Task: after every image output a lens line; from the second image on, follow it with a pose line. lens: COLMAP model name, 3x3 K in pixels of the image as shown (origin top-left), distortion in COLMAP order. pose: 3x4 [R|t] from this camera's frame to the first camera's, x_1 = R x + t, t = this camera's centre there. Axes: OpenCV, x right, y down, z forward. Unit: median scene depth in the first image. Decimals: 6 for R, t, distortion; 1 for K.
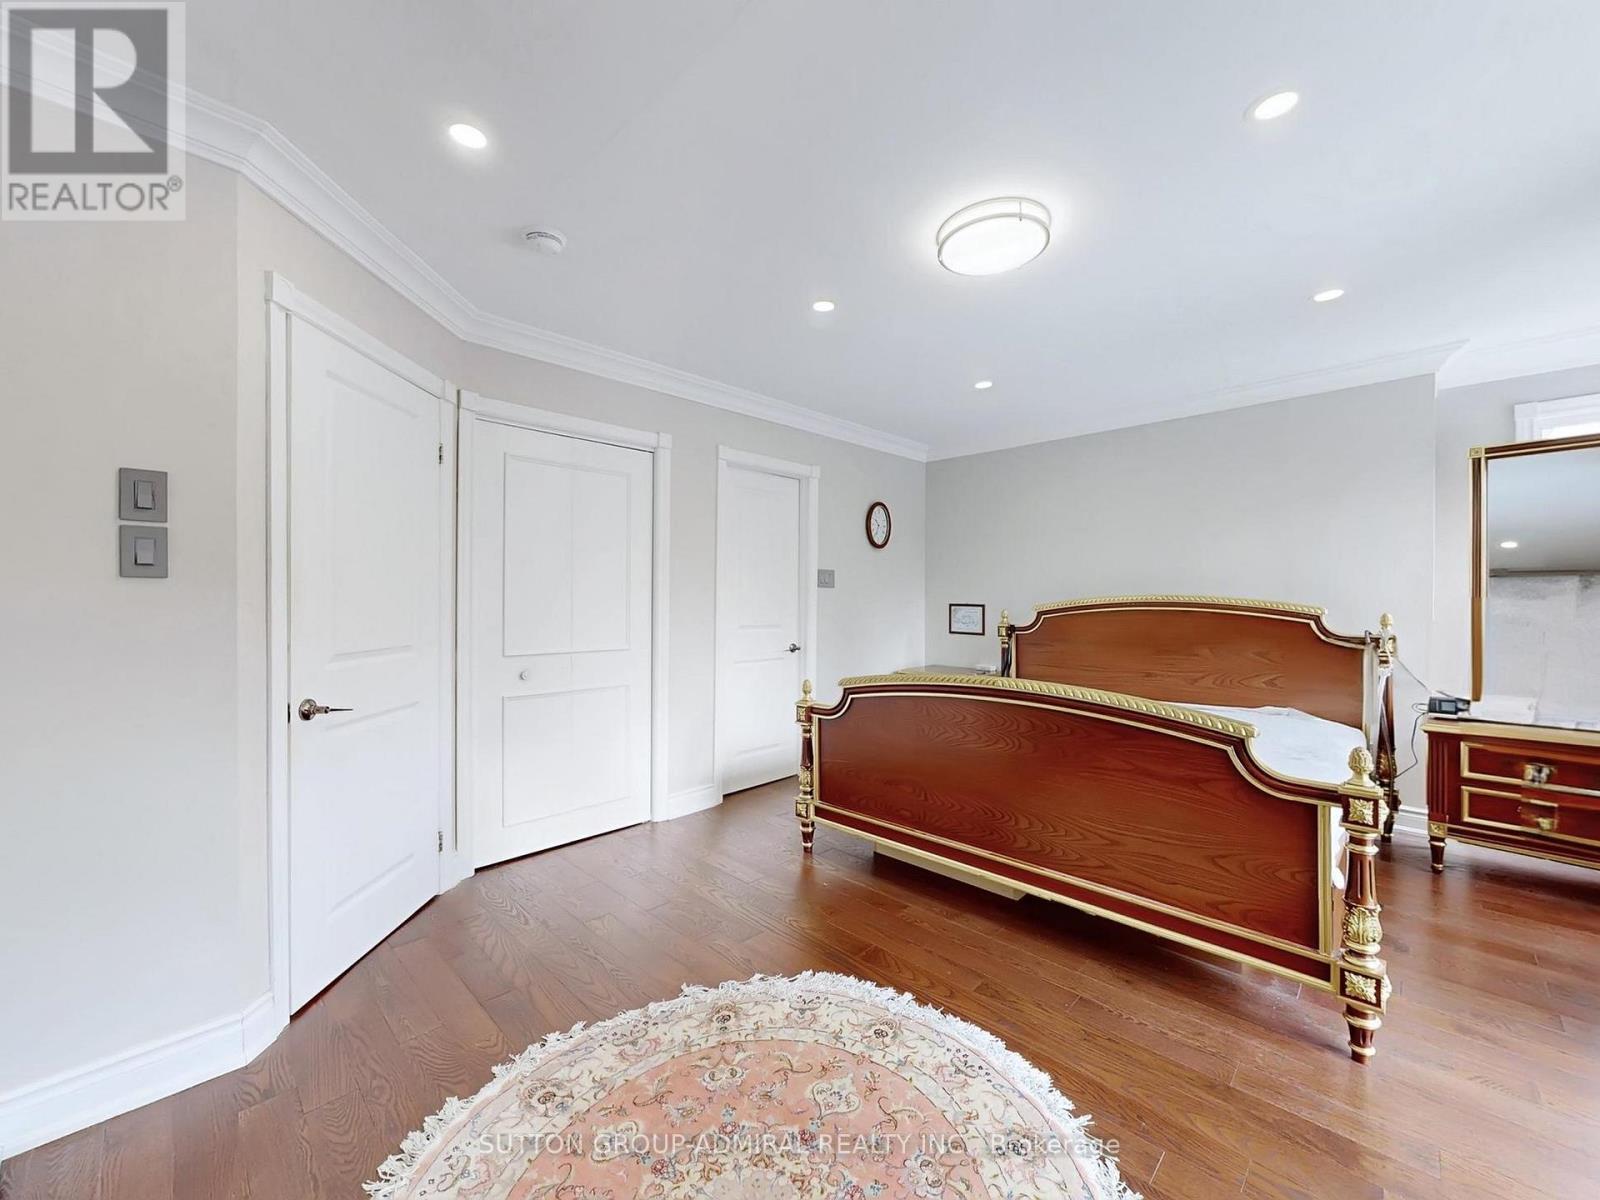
lens RADIAL K [[625.9, 0, 798.2], [0, 625.9, 602.9], [0, 0, 1]] dist [-0.001537, -0.000328]
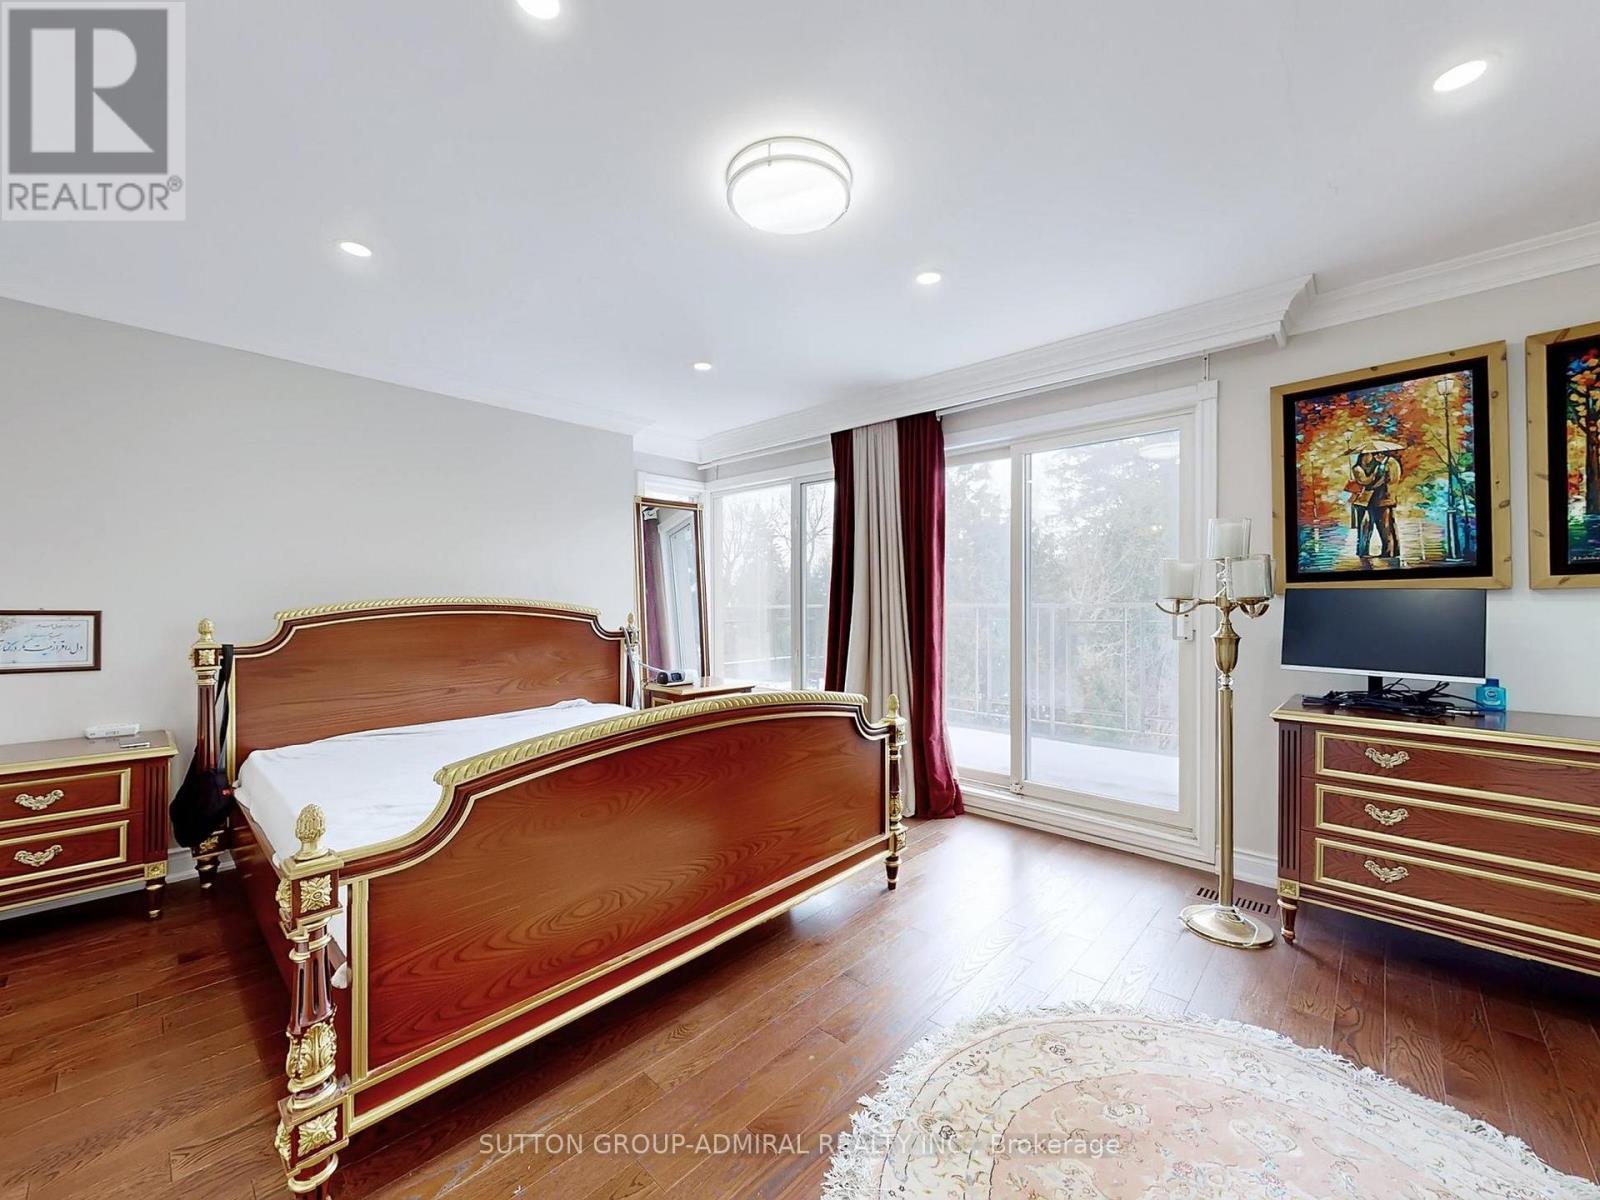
lens RADIAL K [[653.4, 0, 776.3], [0, 653.4, 599.7], [0, 0, 1]] dist [0.000964, -0.000380]
pose [[-0.030935, 0.002084, 0.999519, -0.419664], [0.003104, 0.999993, -0.001989, -0.006305], [-0.999517, 0.003041, -0.030941, 0.725669]]
